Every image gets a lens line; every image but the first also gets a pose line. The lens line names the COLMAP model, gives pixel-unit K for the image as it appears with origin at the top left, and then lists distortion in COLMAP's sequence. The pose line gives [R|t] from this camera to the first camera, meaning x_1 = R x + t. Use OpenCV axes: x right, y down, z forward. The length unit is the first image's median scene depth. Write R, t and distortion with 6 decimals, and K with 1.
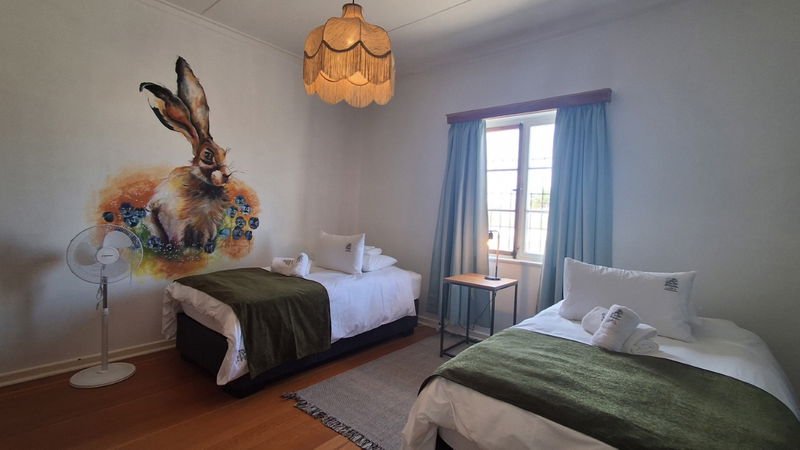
lens RADIAL K [[364.1, 0, 399.8], [0, 364.1, 225.3], [0, 0, 1]] dist [-0.001493, 0.005107]
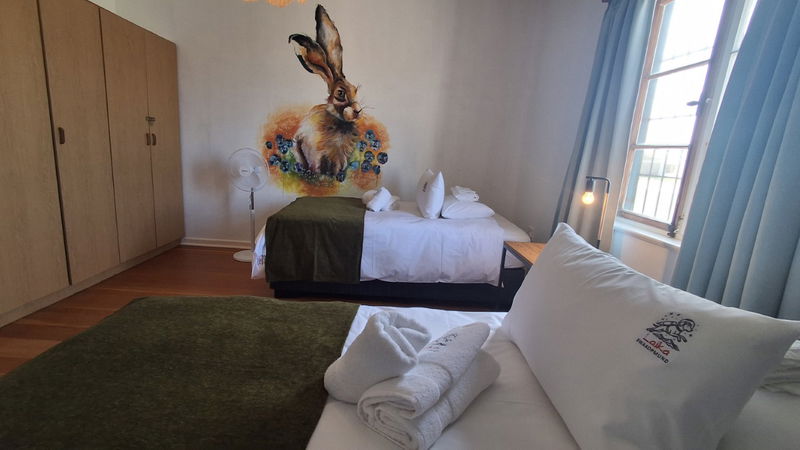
lens RADIAL K [[364.1, 0, 393.7], [0, 364.1, 221.9], [0, 0, 1]] dist [-0.001493, 0.005107]
pose [[0.665584, 0.157076, -0.729606, 0.467884], [-0.075953, 0.986781, 0.143155, 0.025503], [0.742448, -0.039866, 0.668716, 0.368708]]
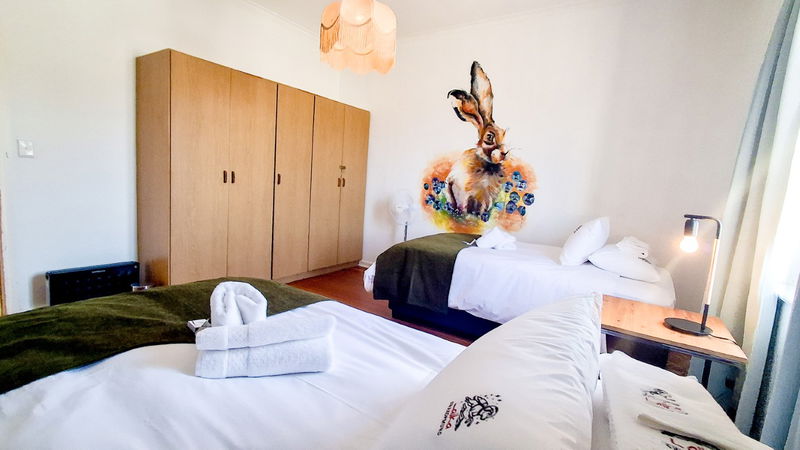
lens RADIAL K [[364.1, 0, 402.7], [0, 364.1, 227.3], [0, 0, 1]] dist [-0.001493, 0.005107]
pose [[0.131489, 0.094952, -0.986760, 0.628971], [-0.101703, 0.991442, 0.081850, 0.027278], [0.986087, 0.089594, 0.140020, 0.603851]]
